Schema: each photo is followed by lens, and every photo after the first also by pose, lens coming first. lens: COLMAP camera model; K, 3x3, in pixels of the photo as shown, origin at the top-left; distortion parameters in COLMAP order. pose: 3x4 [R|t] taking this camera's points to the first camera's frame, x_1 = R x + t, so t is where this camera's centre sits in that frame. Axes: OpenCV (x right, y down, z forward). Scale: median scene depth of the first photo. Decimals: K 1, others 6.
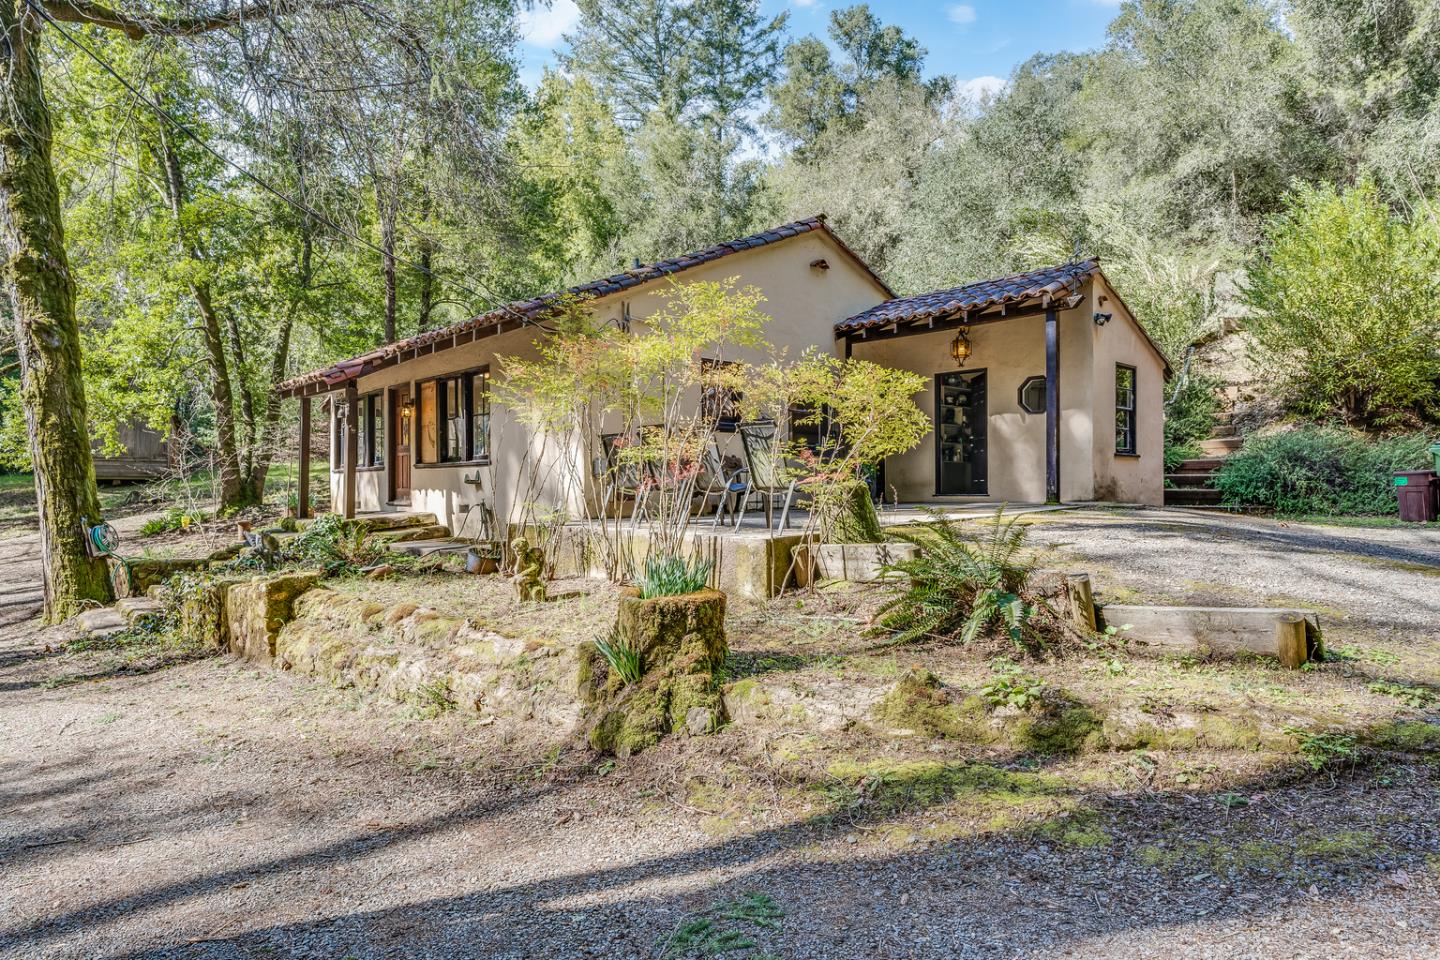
lens RADIAL K [[803.5, 0, 726.3], [0, 803.5, 483.4], [0, 0, 1]] dist [-0.004187, -0.001240]
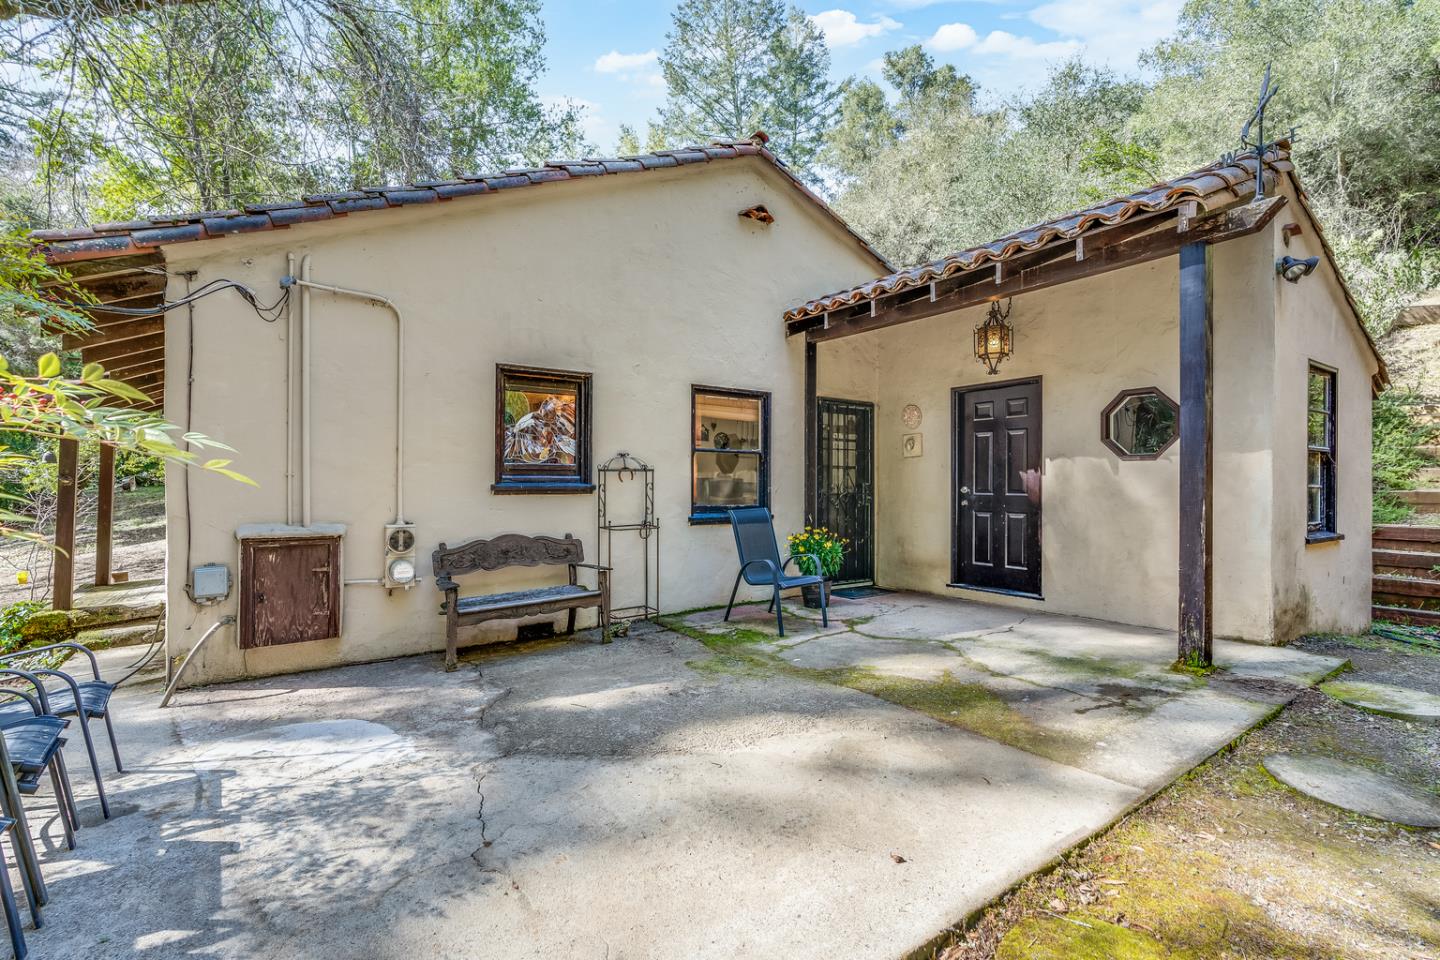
lens RADIAL K [[658.4, 0, 714.5], [0, 658.4, 478.3], [0, 0, 1]] dist [-0.002182, -0.000363]
pose [[0.989689, 0.006566, -0.143084, 0.152657], [-0.008114, 0.999915, -0.010232, -0.060805], [0.143005, 0.011287, 0.989658, 0.476523]]
